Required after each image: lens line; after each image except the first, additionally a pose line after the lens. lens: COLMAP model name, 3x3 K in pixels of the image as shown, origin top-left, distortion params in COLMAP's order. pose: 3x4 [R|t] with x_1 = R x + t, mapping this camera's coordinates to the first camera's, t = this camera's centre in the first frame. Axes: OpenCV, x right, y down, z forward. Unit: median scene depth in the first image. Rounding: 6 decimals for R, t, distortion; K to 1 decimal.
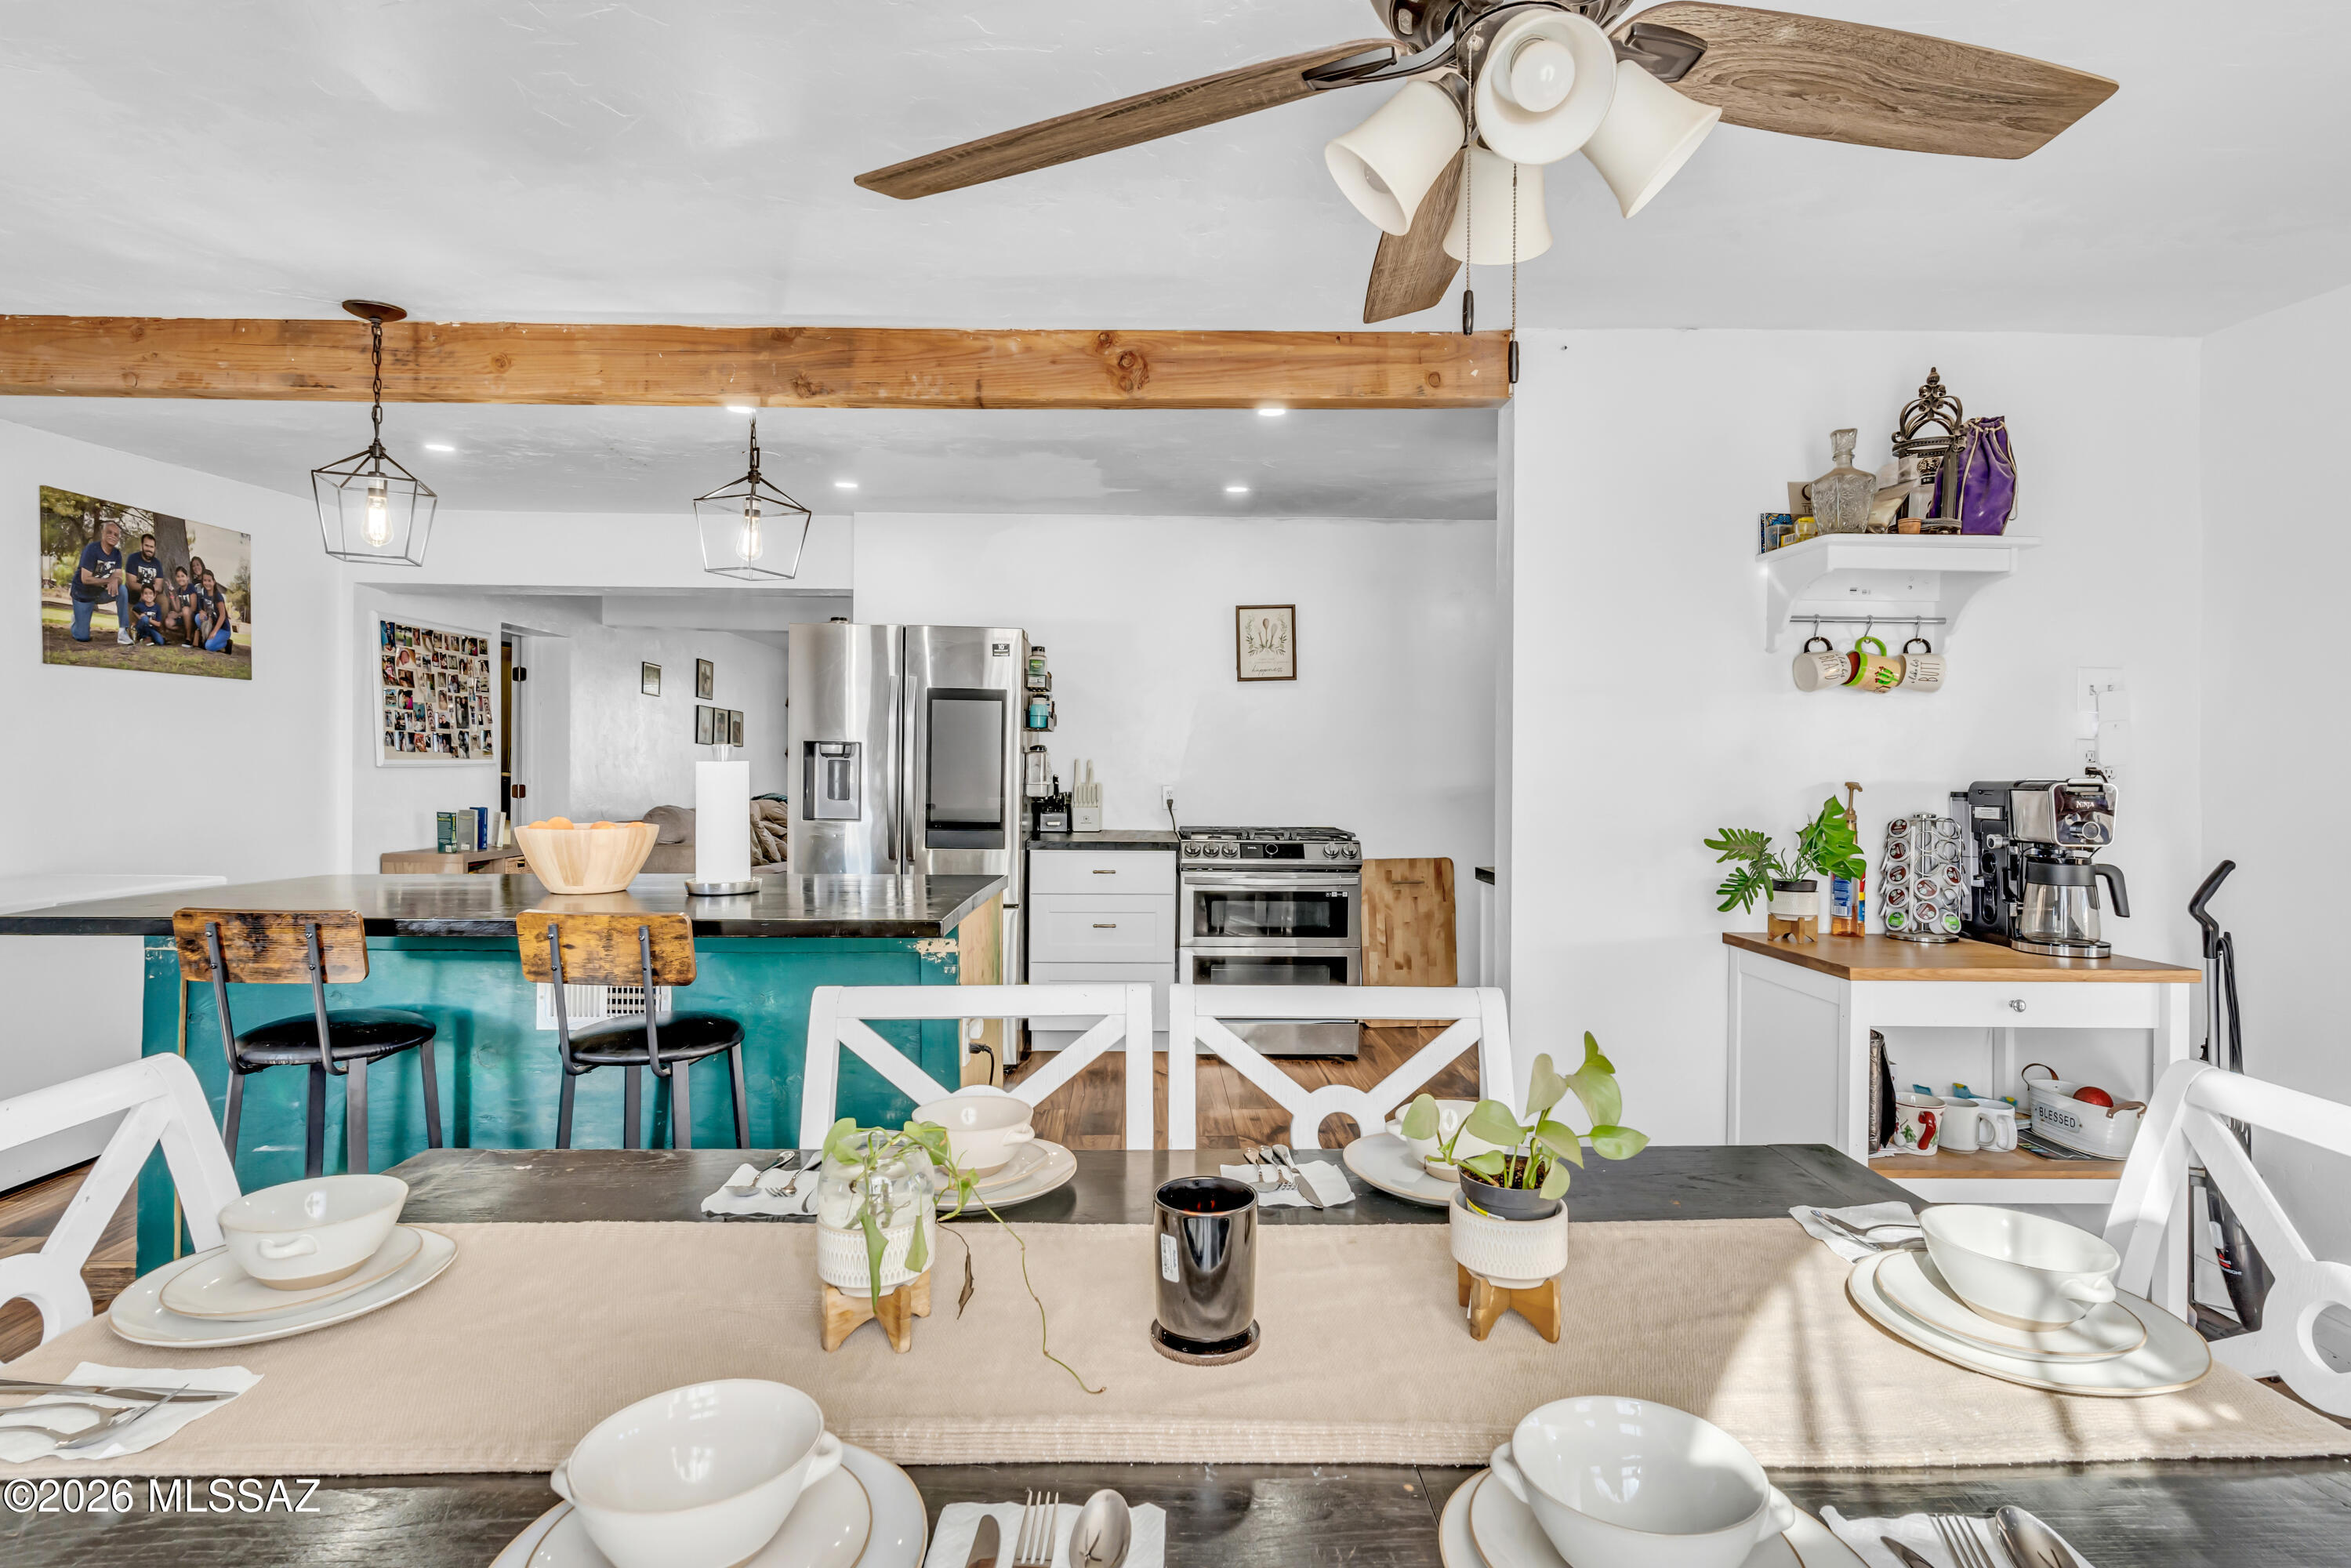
lens RADIAL K [[1158.2, 0, 1181.6], [0, 1158.2, 751.7], [0, 0, 1]] dist [0.003061, 0.000603]
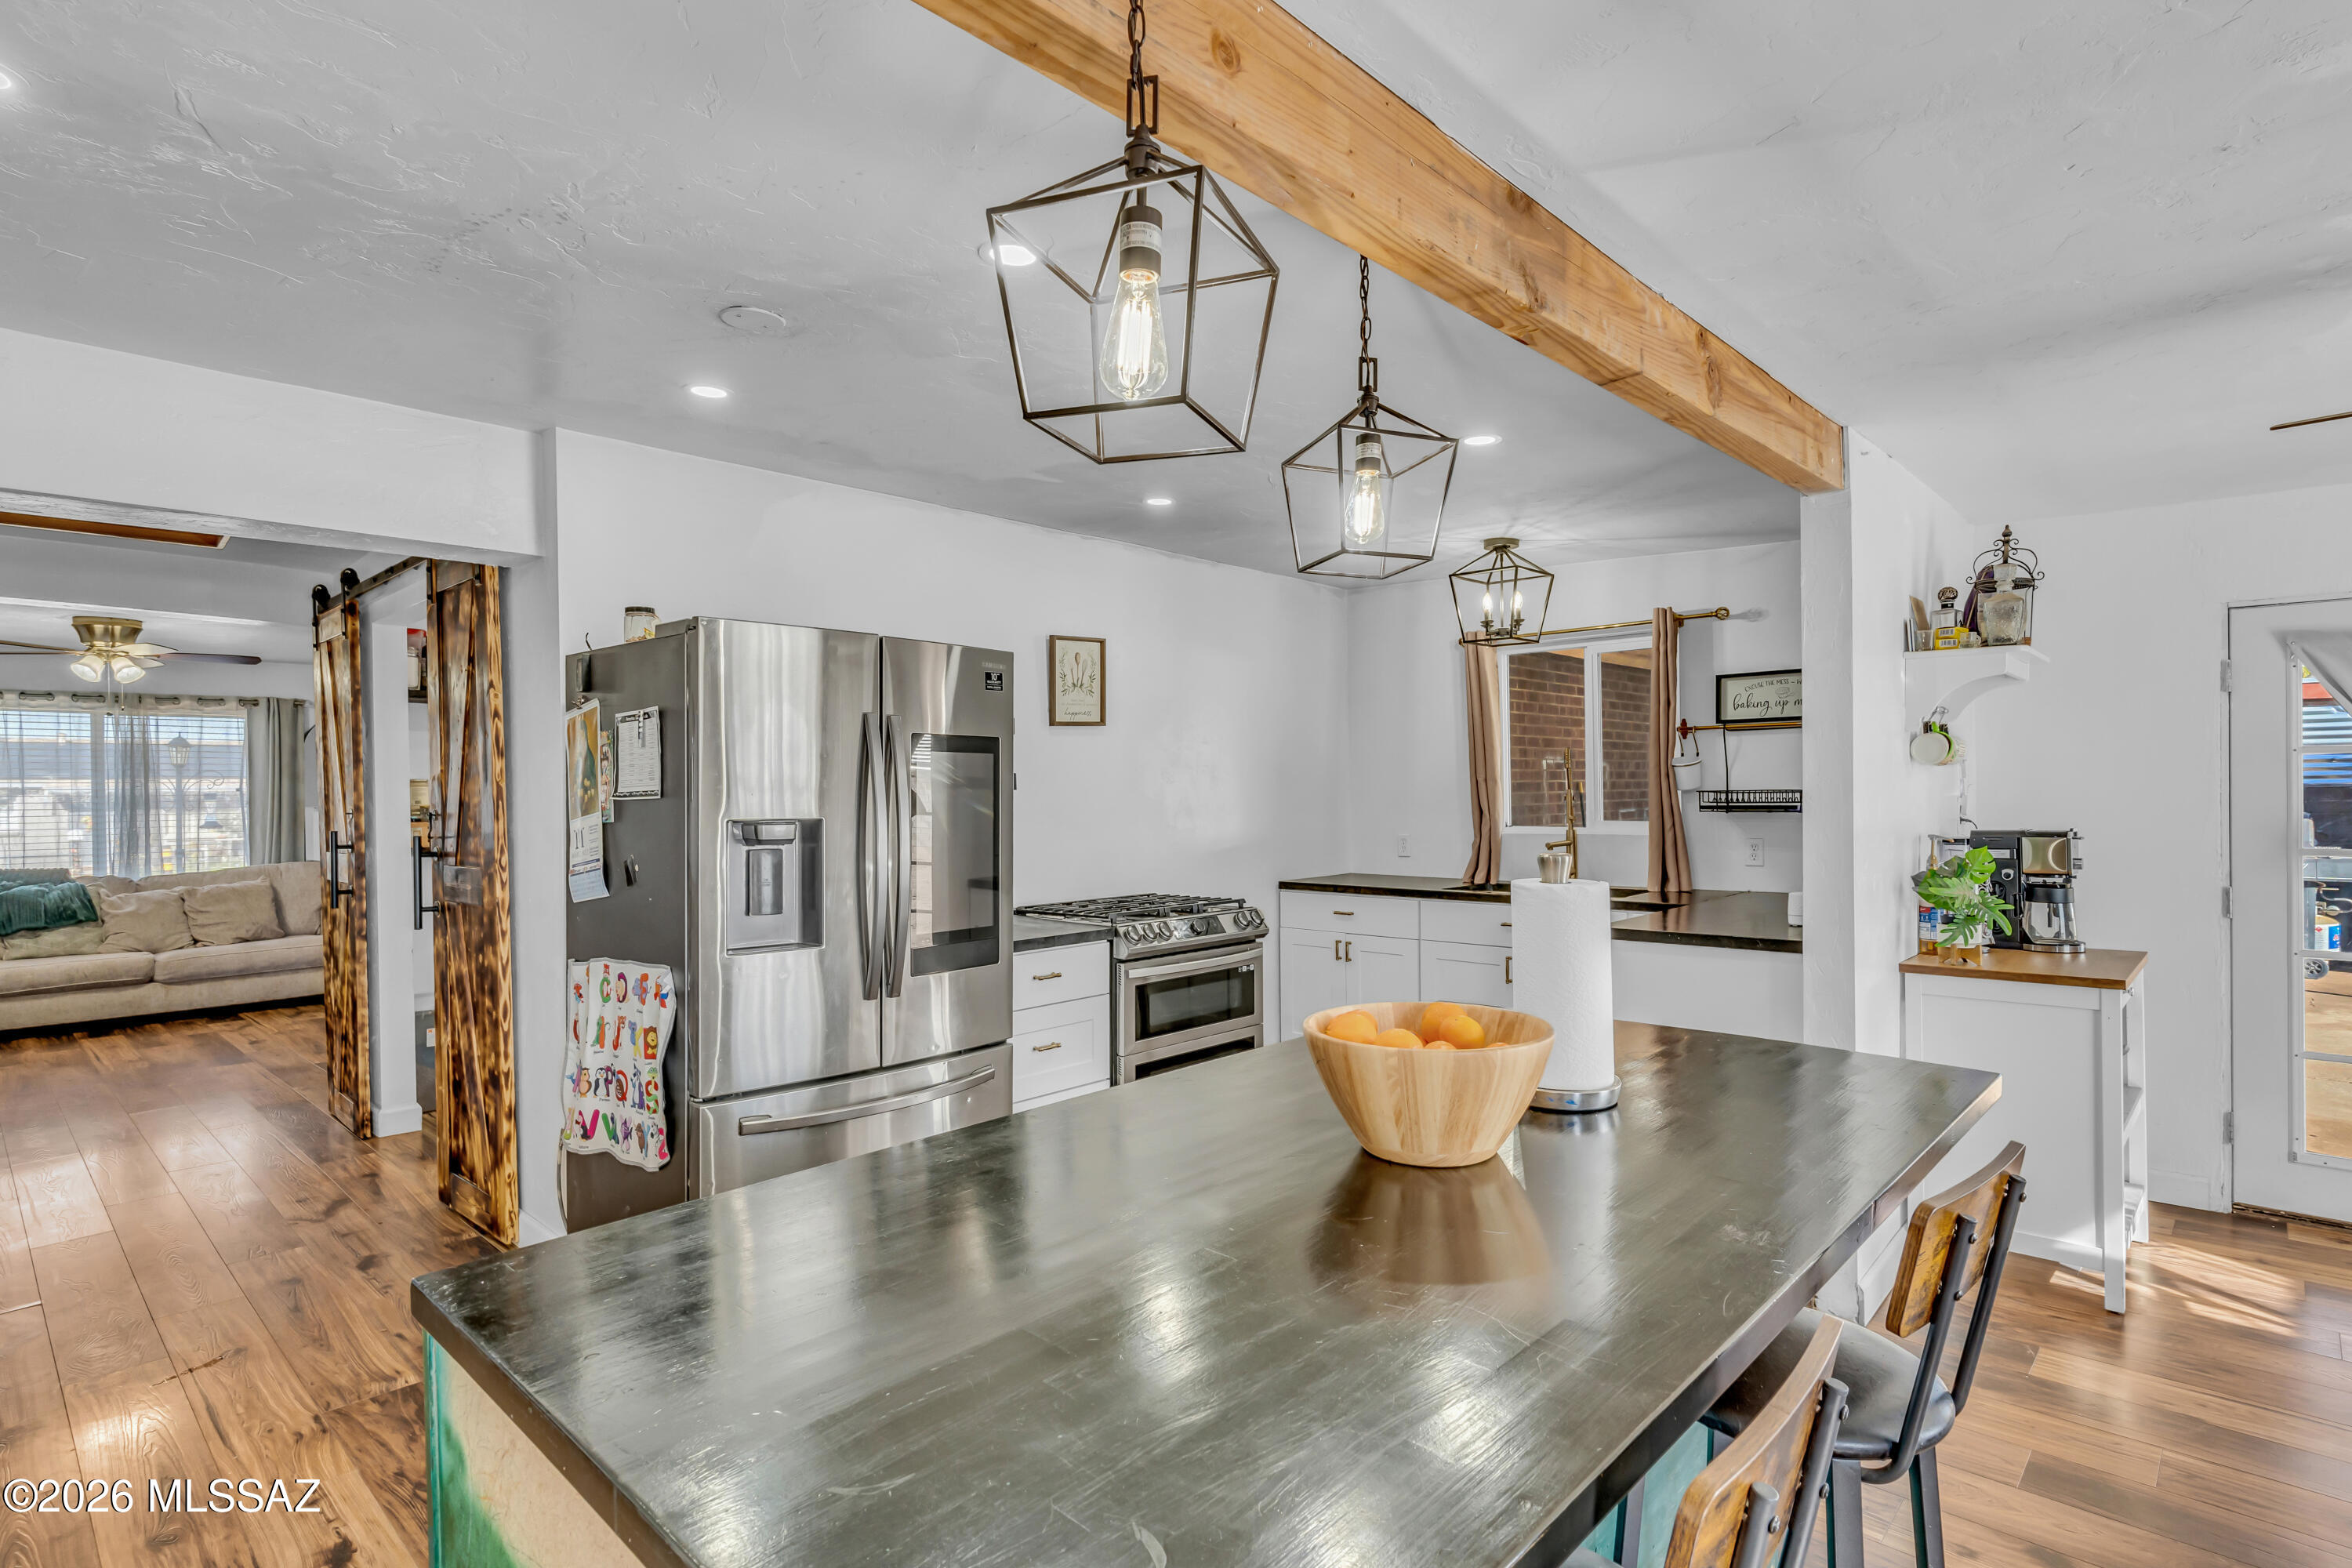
lens RADIAL K [[1124.0, 0, 1184.8], [0, 1124.0, 746.8], [0, 0, 1]] dist [0.003228, -0.000310]
pose [[0.711703, 0.009953, 0.702410, -0.475112], [0.009275, 0.999679, -0.023562, -0.026368], [-0.702419, 0.023285, 0.711382, 0.371342]]
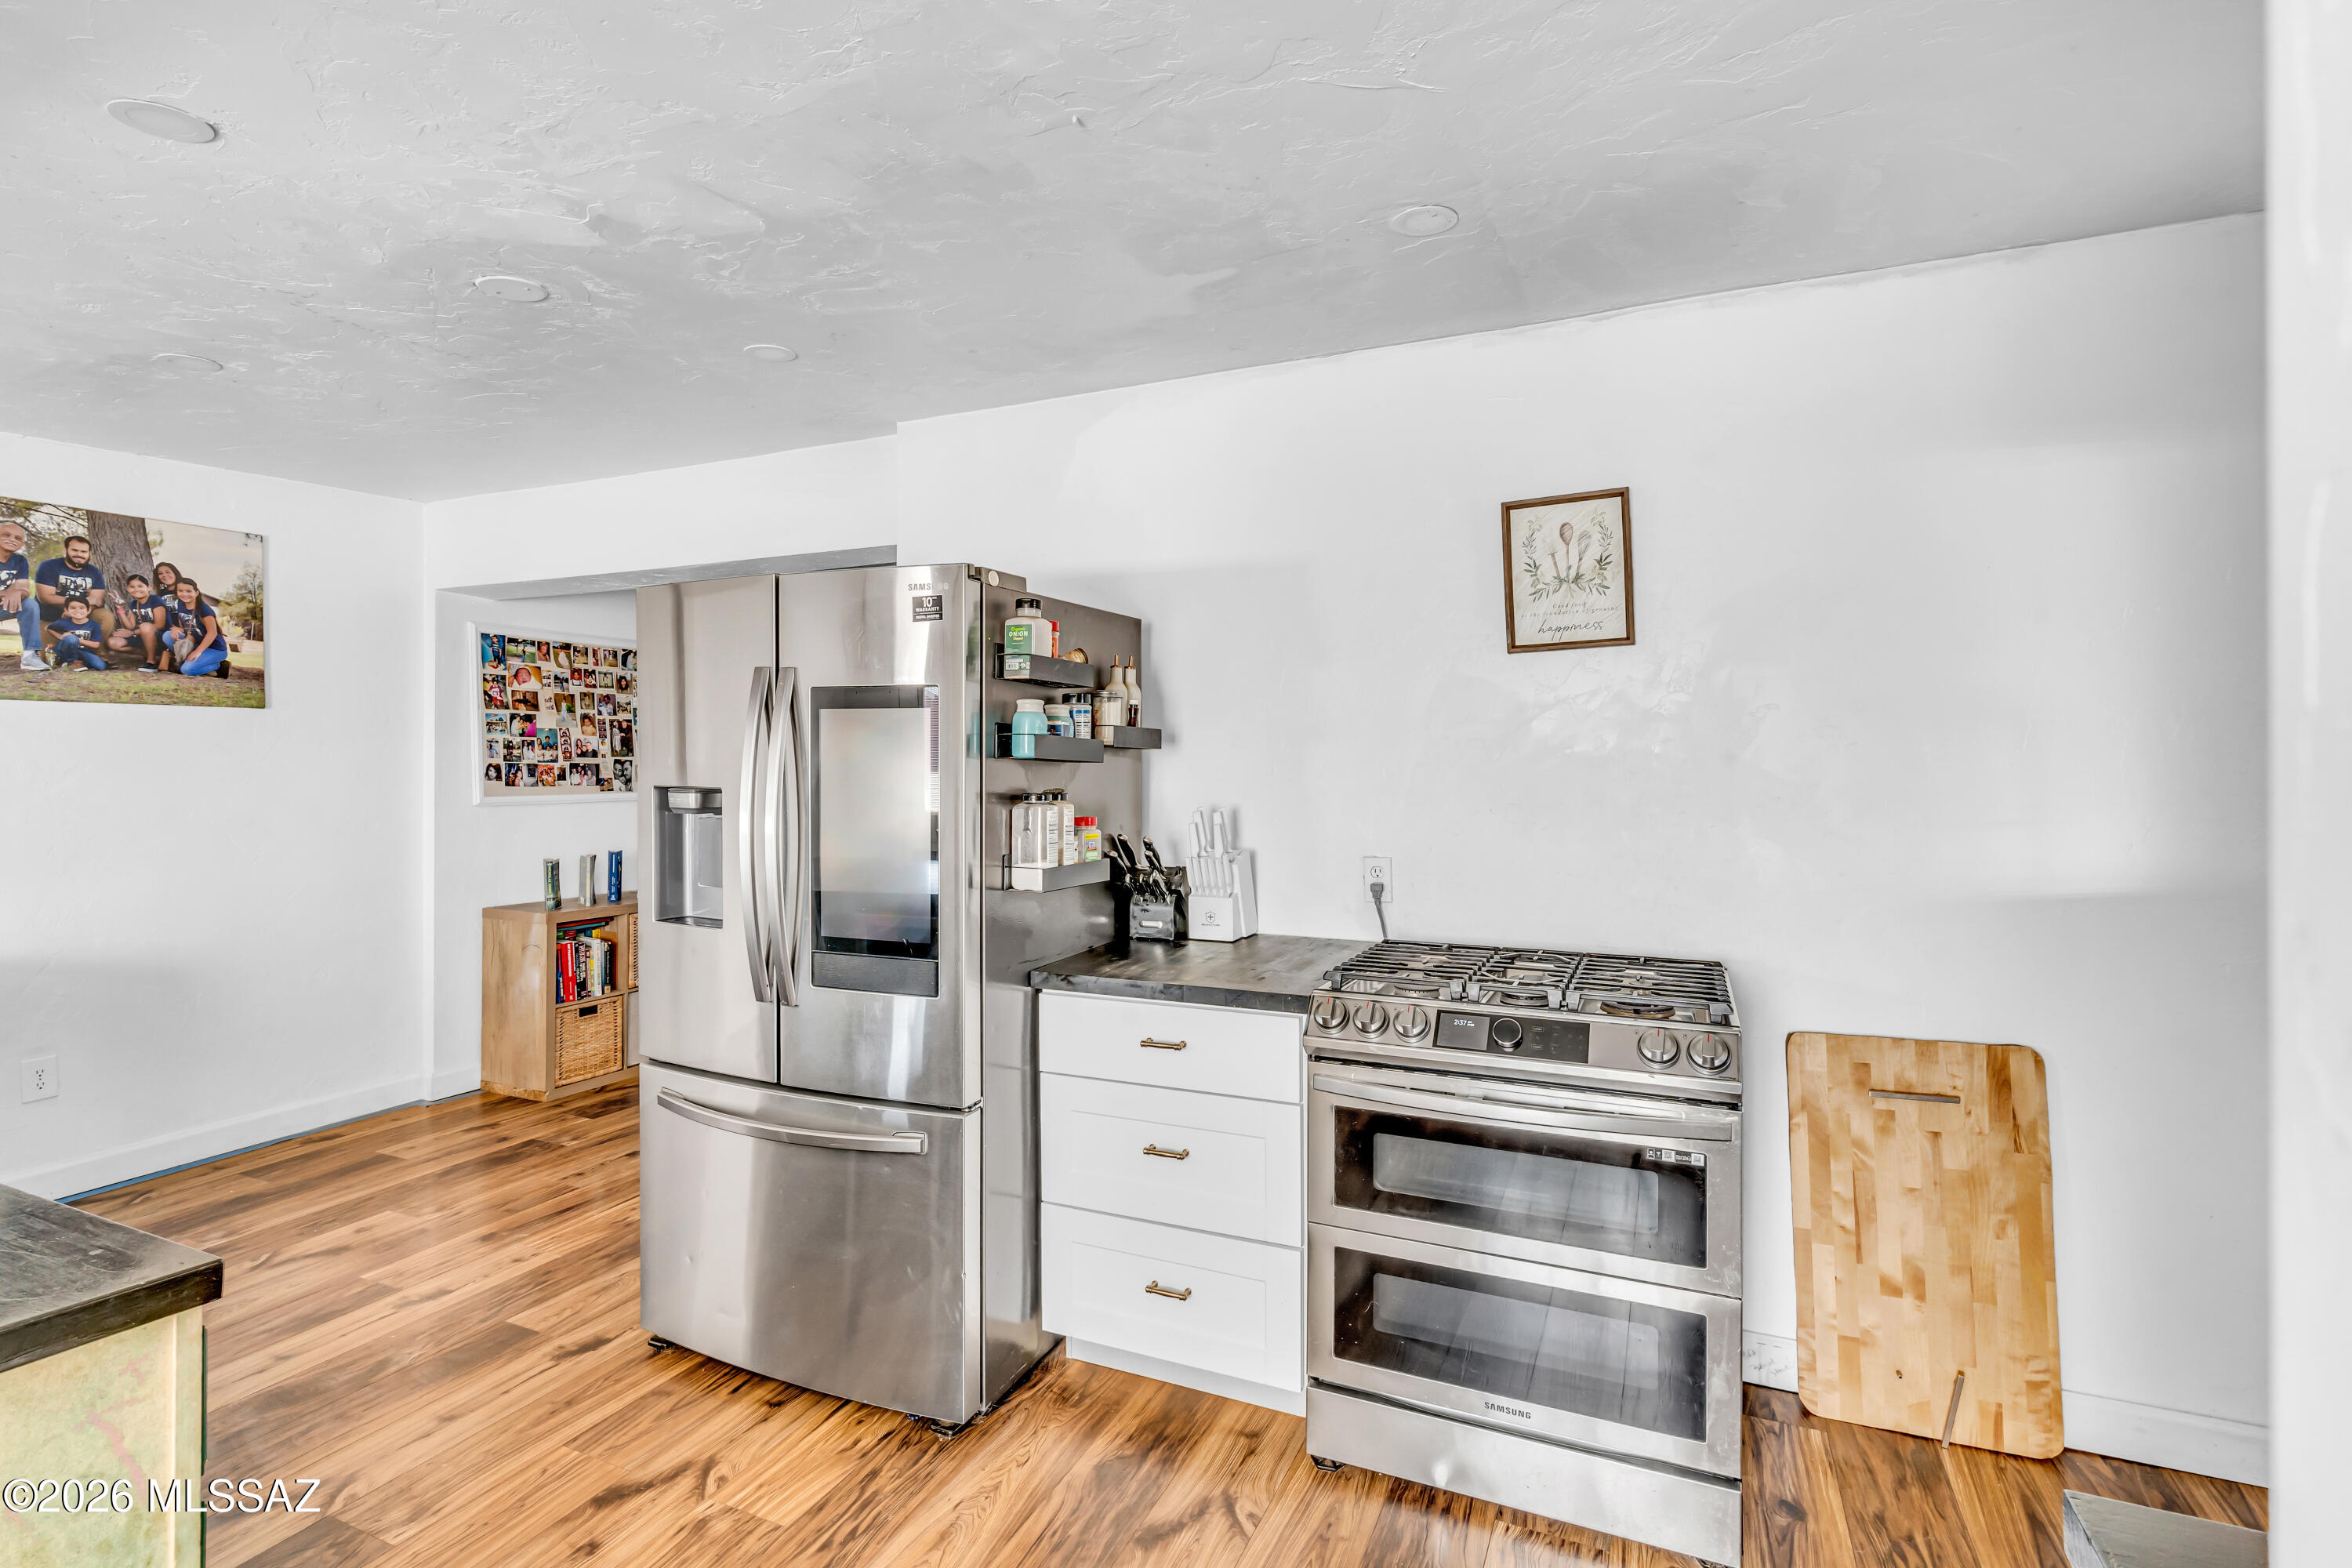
lens RADIAL K [[1124.0, 0, 1184.8], [0, 1124.0, 746.8], [0, 0, 1]] dist [0.003228, -0.000310]
pose [[0.901543, -0.014442, -0.432448, 0.138420], [0.011505, 0.999890, -0.009408, -0.017691], [0.432536, 0.003507, 0.901610, 0.519683]]
